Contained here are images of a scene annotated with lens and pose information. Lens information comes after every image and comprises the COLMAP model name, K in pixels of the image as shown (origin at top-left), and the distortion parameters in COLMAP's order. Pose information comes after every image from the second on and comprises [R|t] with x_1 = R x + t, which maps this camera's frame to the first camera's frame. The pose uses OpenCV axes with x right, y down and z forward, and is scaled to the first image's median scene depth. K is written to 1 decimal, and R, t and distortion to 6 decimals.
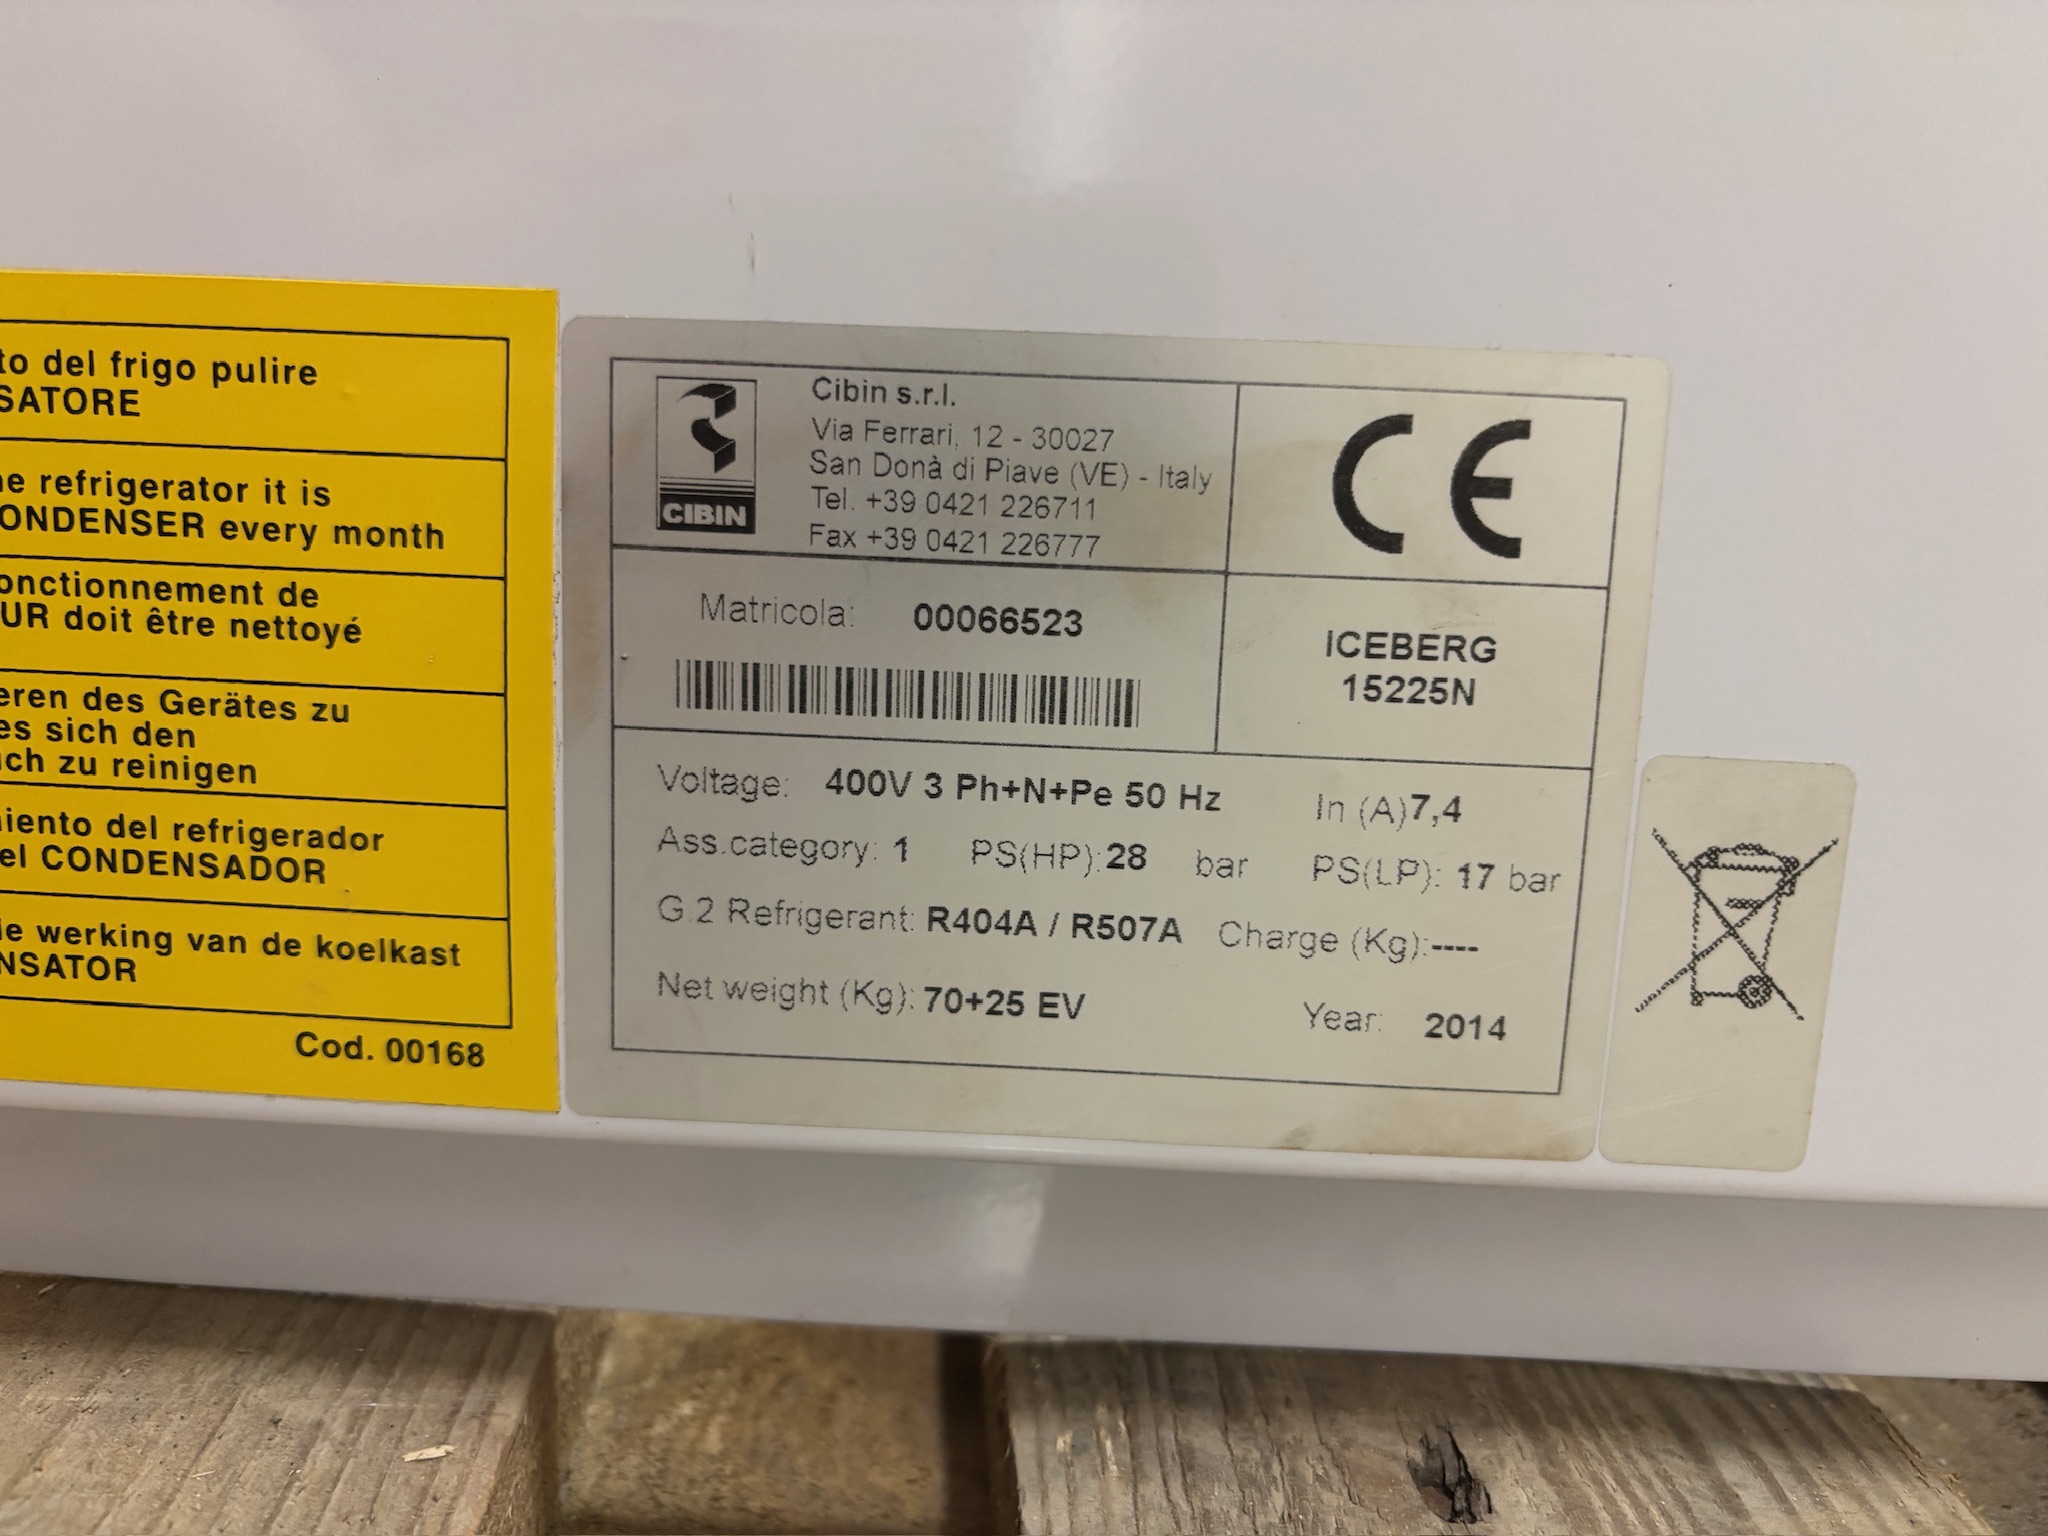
lens RADIAL K [[1553.8, 0, 1024.0], [0, 1553.8, 768.0], [0, 0, 1]] dist [0.034215, -0.047646]
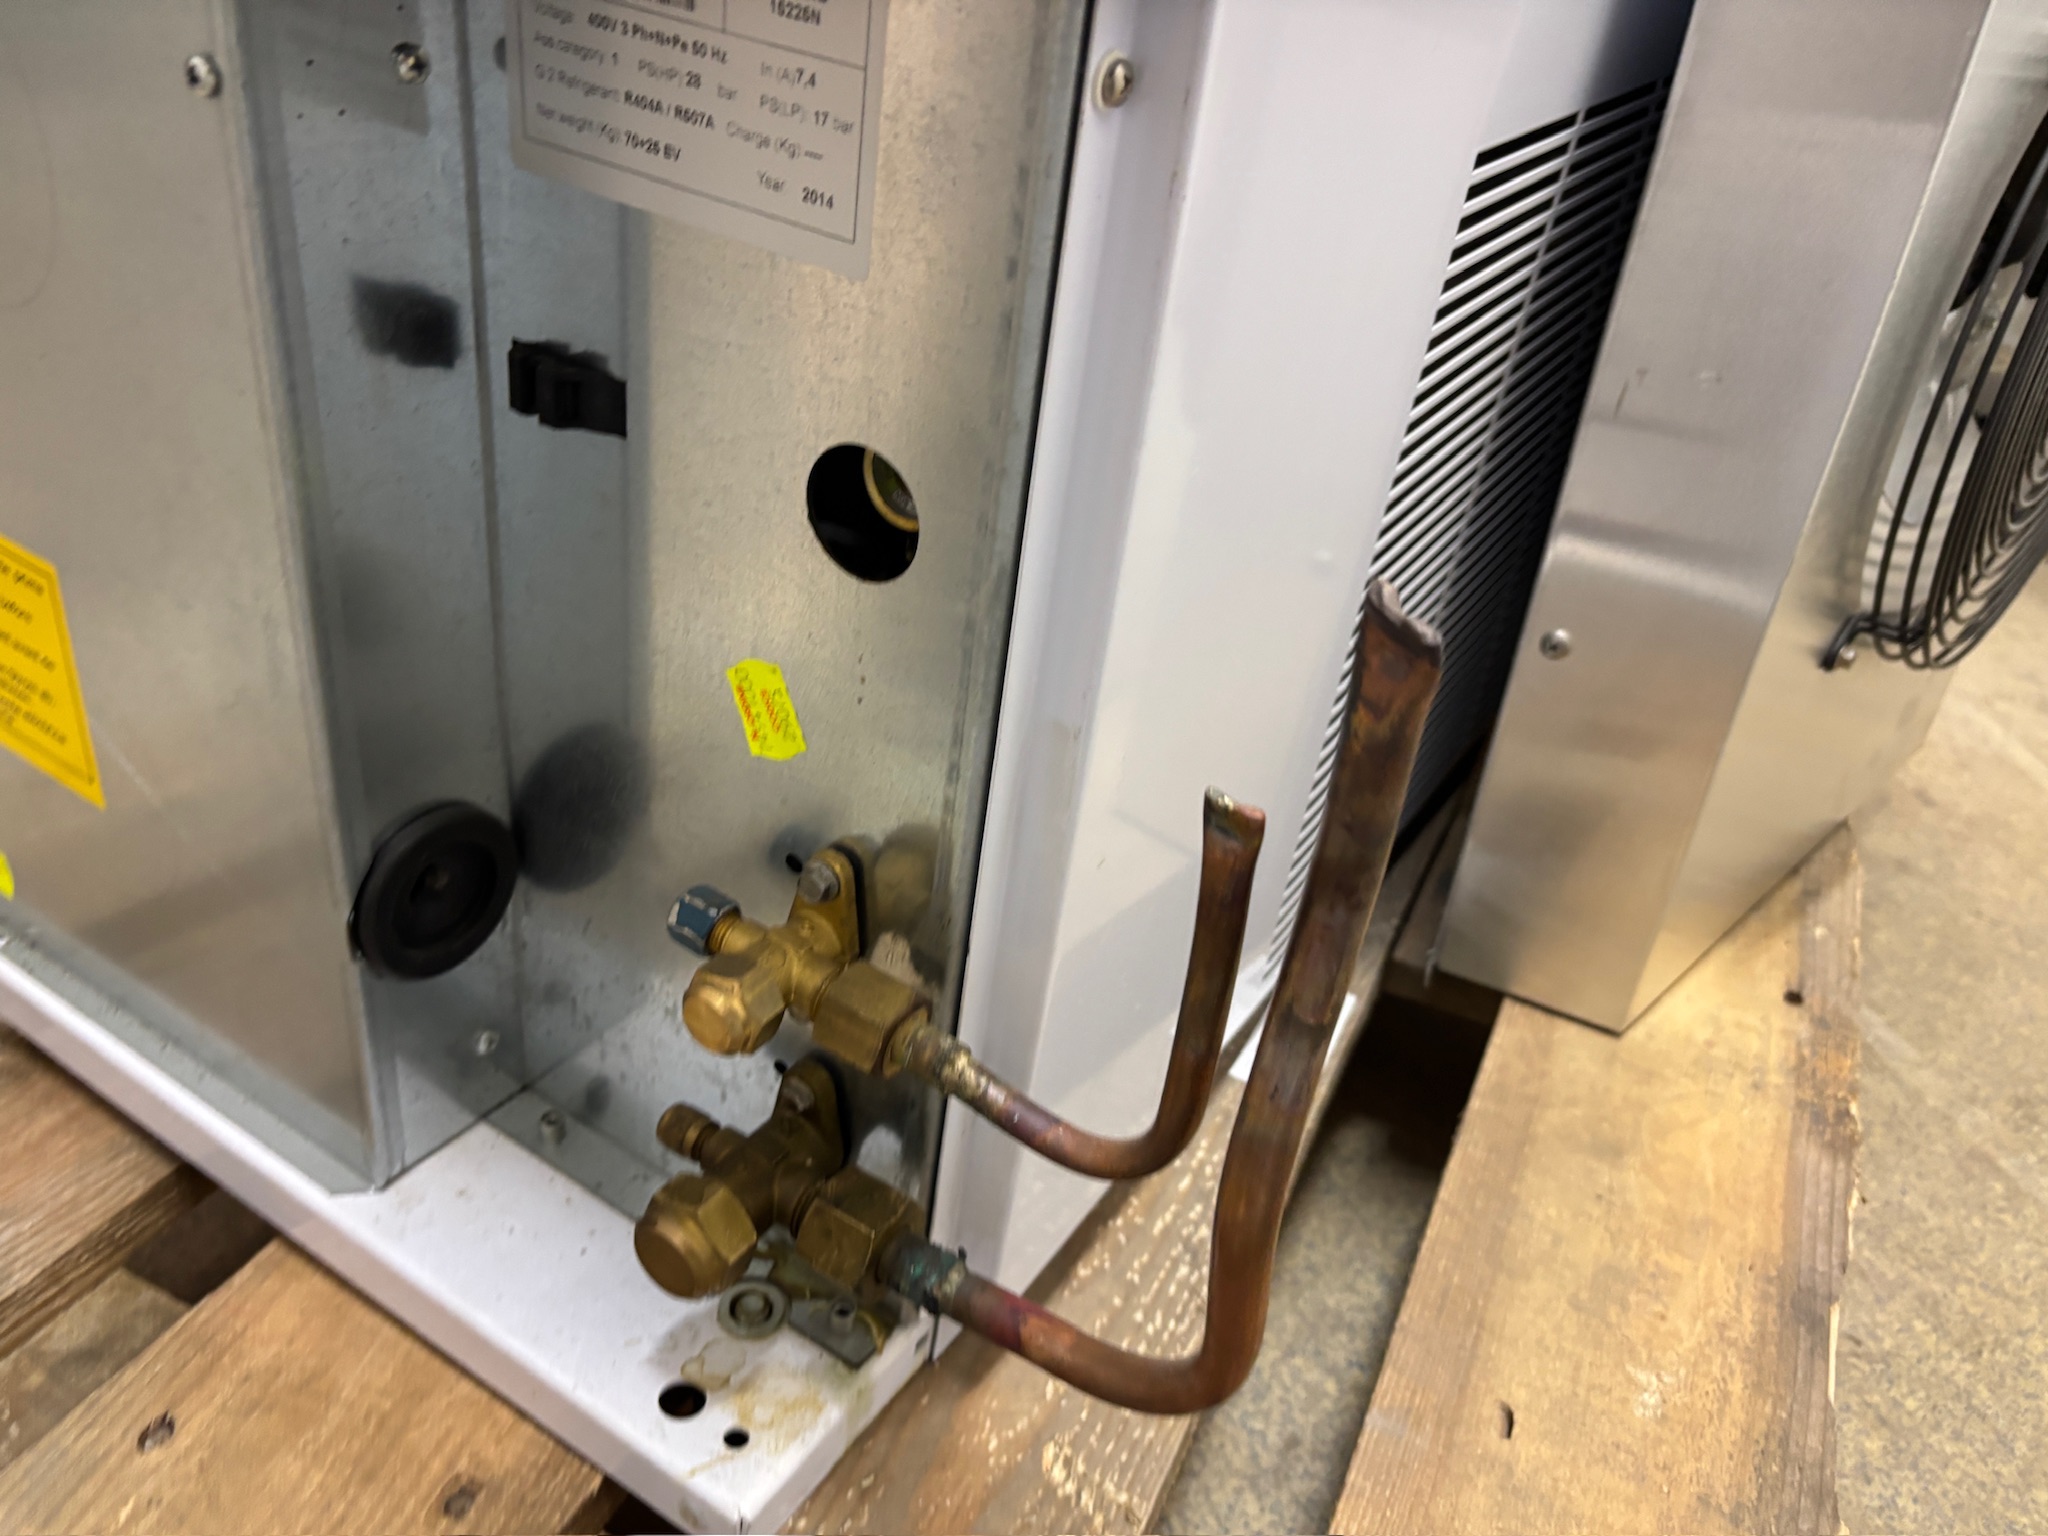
lens RADIAL K [[1553.8, 0, 1024.0], [0, 1553.8, 768.0], [0, 0, 1]] dist [0.034215, -0.047646]
pose [[0.859041, 0.337955, -0.384493, 1.566206], [-0.169208, 0.896342, 0.409805, -0.050148], [0.483133, -0.286980, 0.827179, -0.790891]]
